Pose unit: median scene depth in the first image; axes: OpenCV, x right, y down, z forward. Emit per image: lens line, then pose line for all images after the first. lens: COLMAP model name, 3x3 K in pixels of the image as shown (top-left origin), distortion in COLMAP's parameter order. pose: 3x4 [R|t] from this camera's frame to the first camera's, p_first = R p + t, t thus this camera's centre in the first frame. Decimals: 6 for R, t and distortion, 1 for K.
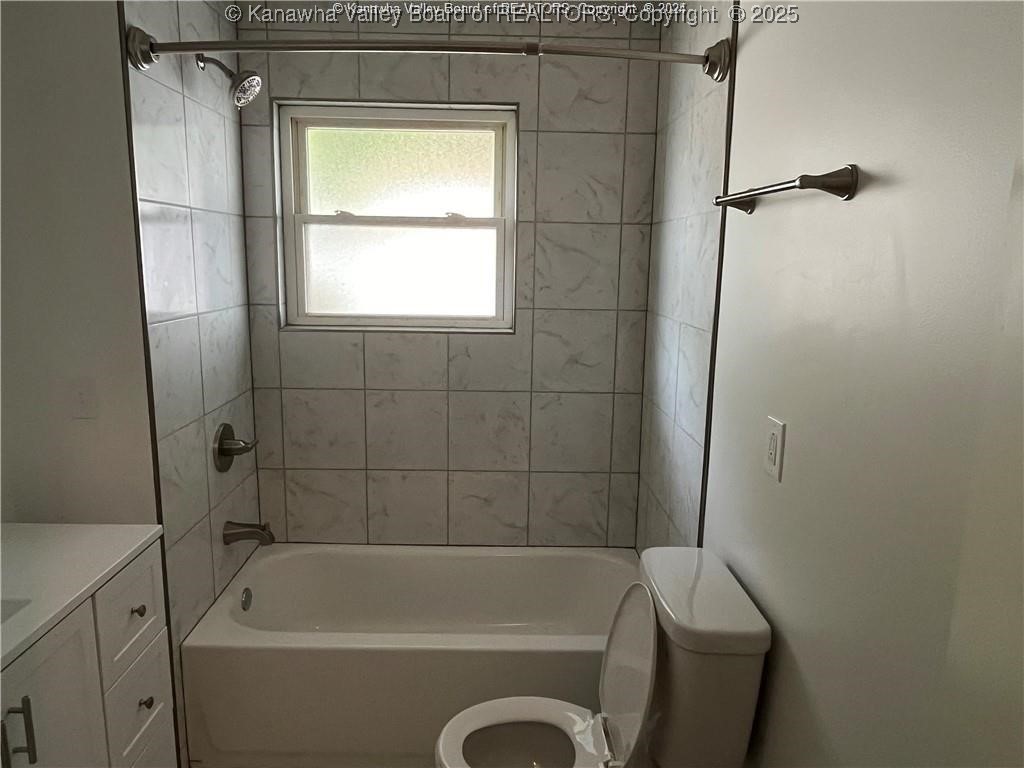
lens RADIAL K [[727.2, 0, 512.0], [0, 727.2, 384.0], [0, 0, 1]] dist [0.000682, -0.004823]
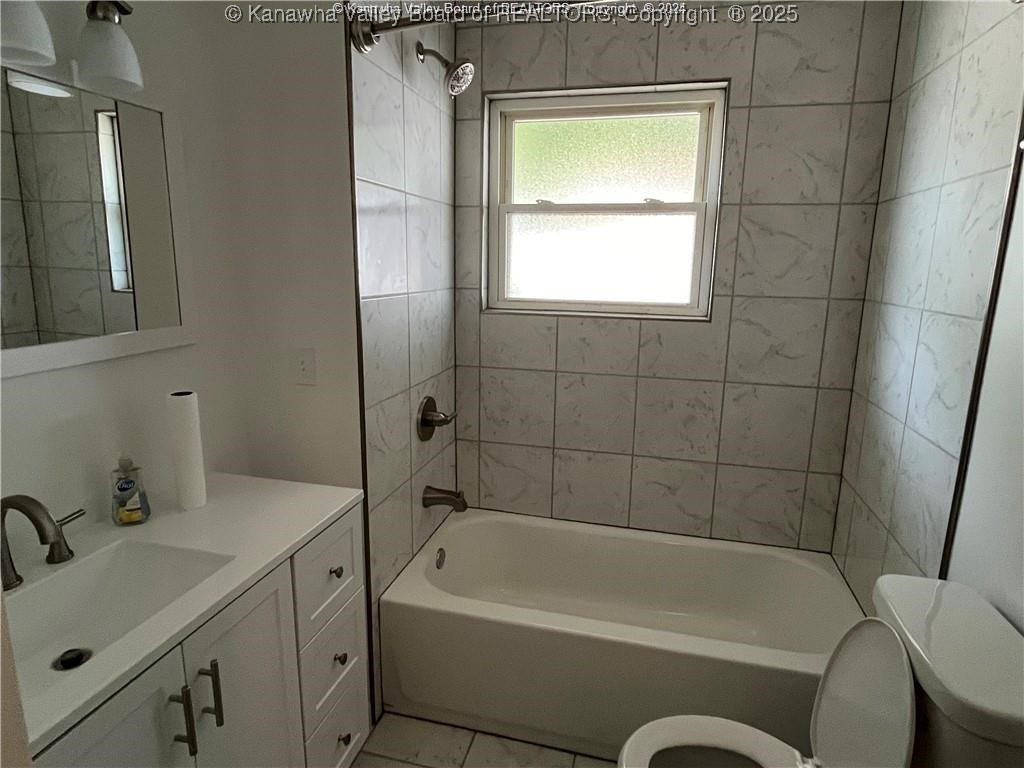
lens RADIAL K [[588.3, 0, 512.0], [0, 588.3, 384.0], [0, 0, 1]] dist [-0.000468, -0.000062]
pose [[0.964838, 0.052048, -0.257641, -0.046680], [-0.047244, 0.998575, 0.024805, 0.007608], [0.258565, -0.011761, 0.965922, 0.174186]]
